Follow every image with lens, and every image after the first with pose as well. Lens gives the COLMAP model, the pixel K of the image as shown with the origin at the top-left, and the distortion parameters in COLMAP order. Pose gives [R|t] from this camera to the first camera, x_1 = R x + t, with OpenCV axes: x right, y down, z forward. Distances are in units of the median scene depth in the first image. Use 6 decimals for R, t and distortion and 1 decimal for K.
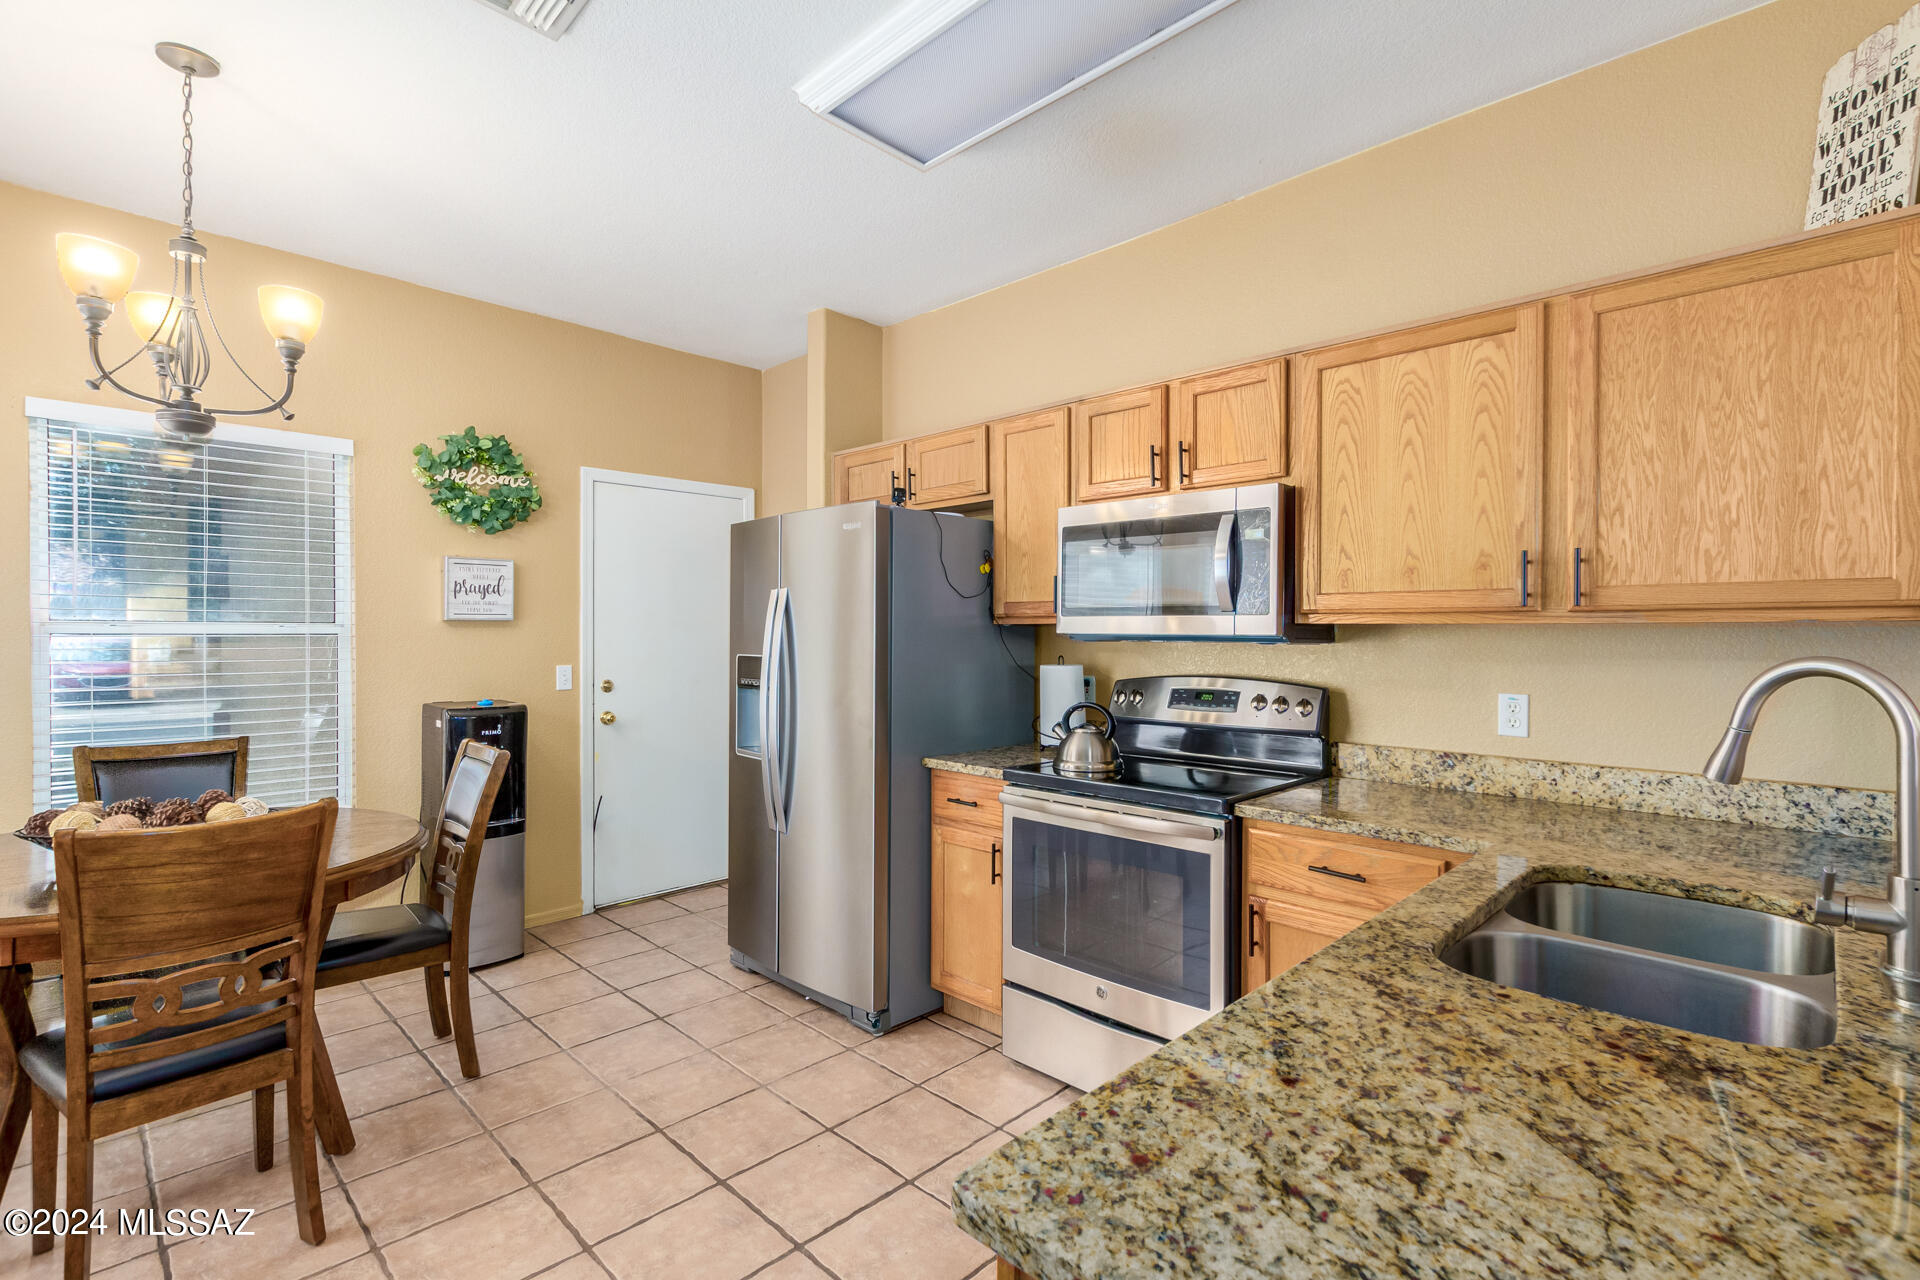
lens RADIAL K [[890.2, 0, 958.3], [0, 890.2, 634.6], [0, 0, 1]] dist [0.002888, -0.000466]
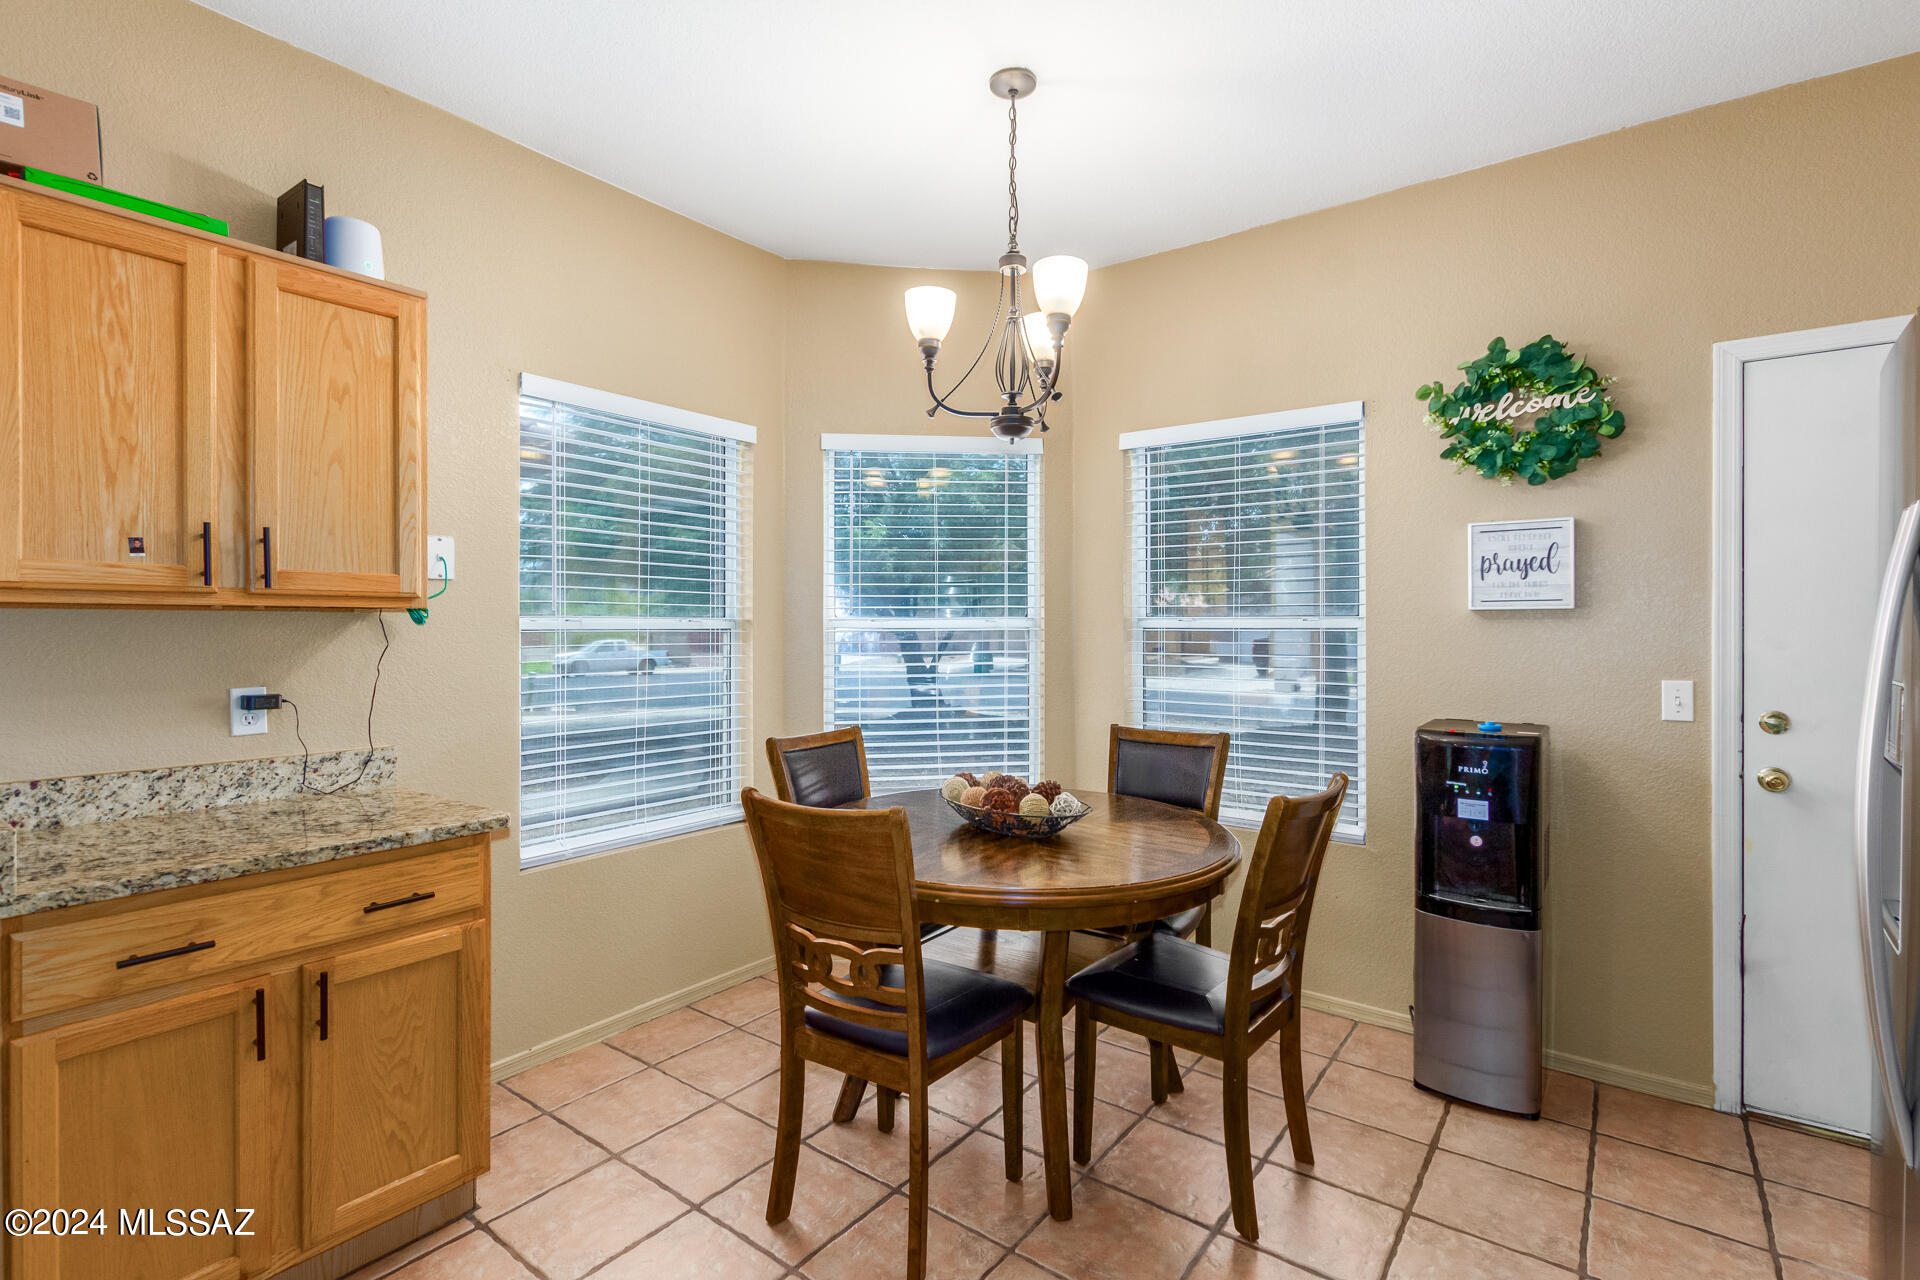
lens RADIAL K [[884.5, 0, 973.3], [0, 884.5, 632.4], [0, 0, 1]] dist [0.002751, 0.000218]
pose [[0.134298, 0.000252, -0.990941, 0.102103], [-0.002587, 0.999997, -0.000096, 0.003240], [0.990938, 0.002576, 0.134299, 0.497682]]
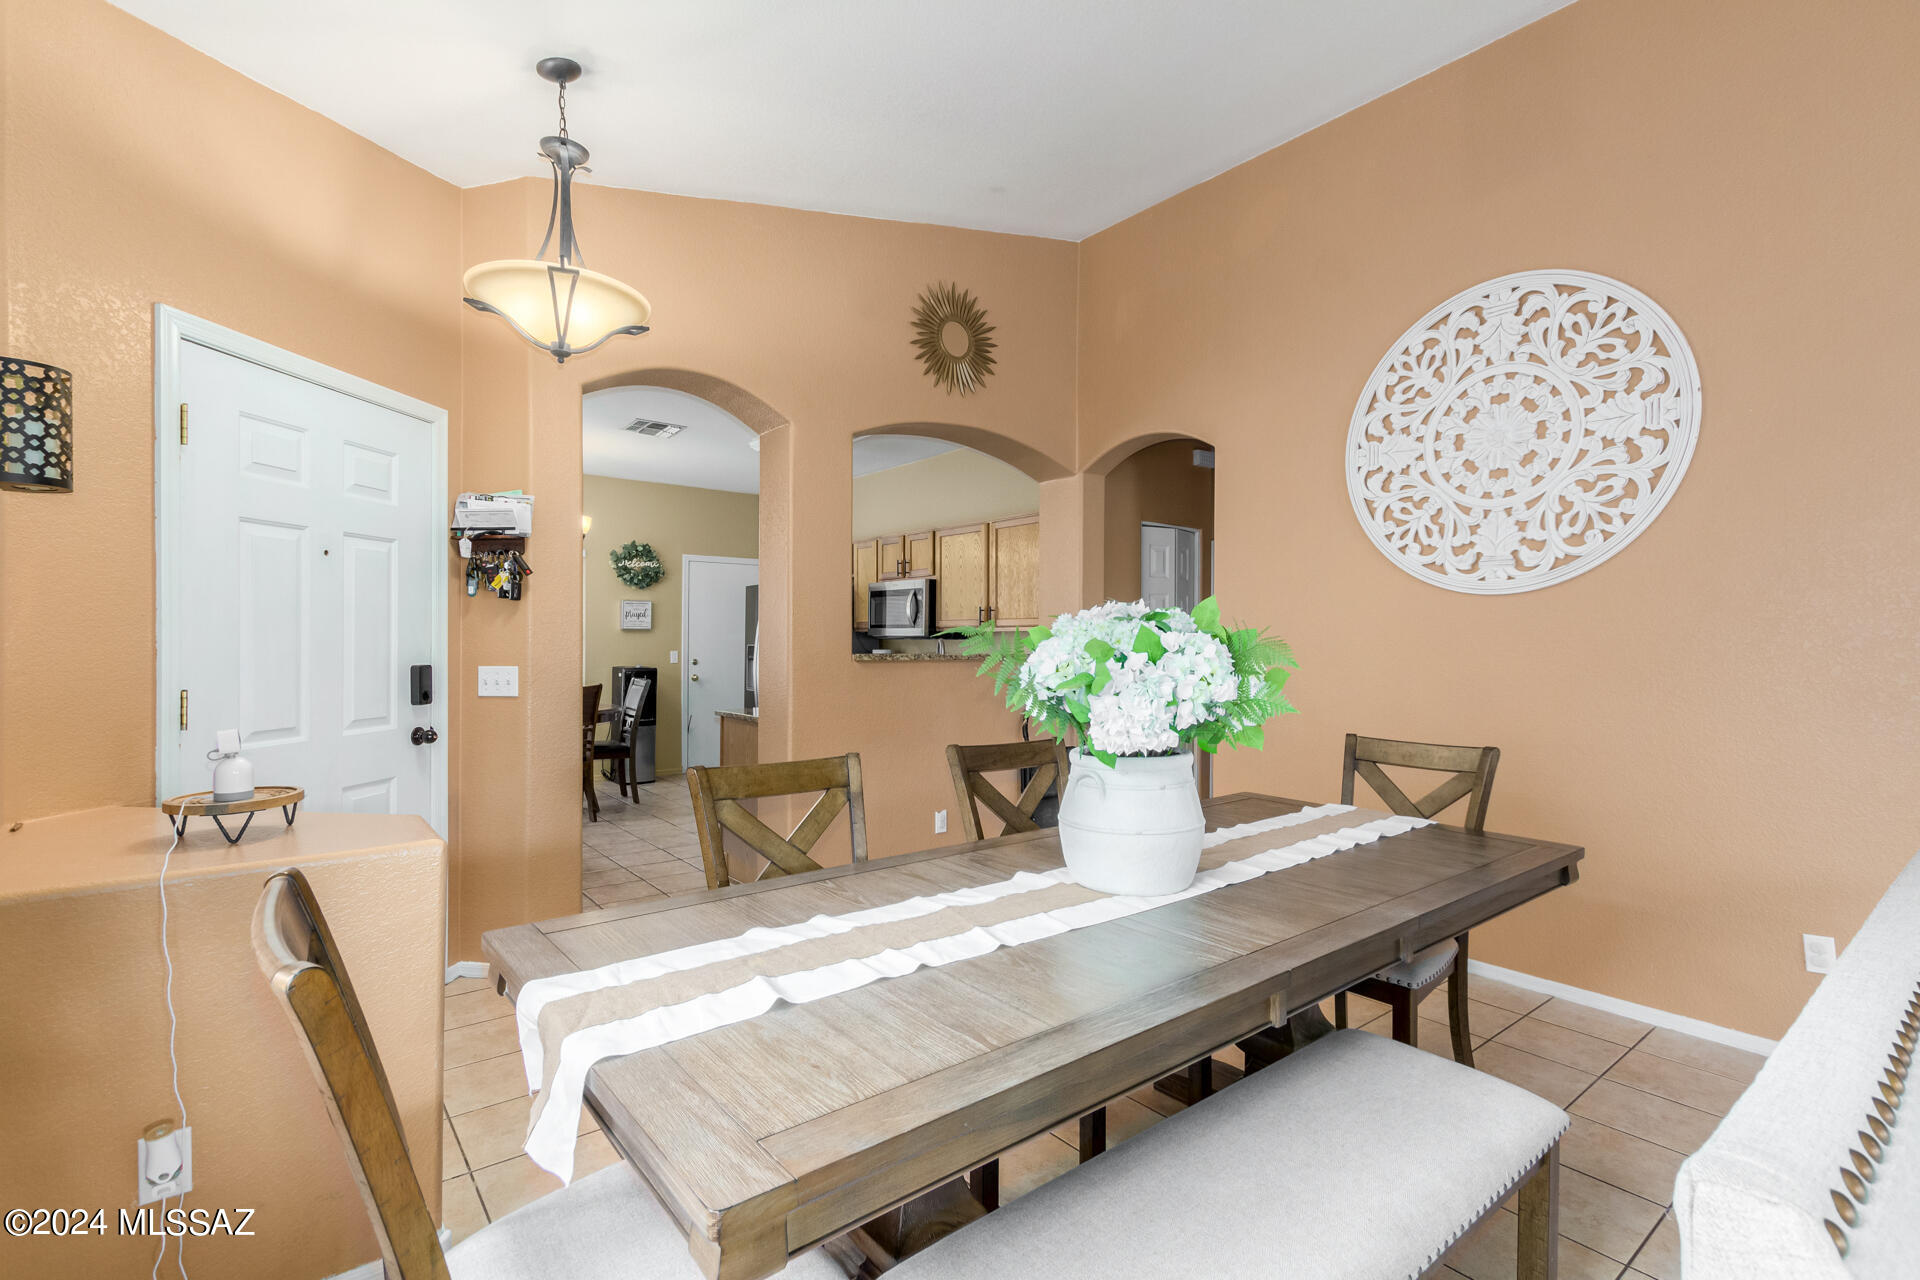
lens RADIAL K [[890.2, 0, 958.3], [0, 890.2, 634.6], [0, 0, 1]] dist [0.002888, -0.000466]
pose [[0.992358, 0.003053, -0.123357, 0.520243], [-0.004328, 0.999940, -0.010067, 0.015745], [0.123319, 0.010524, 0.992311, -1.081542]]
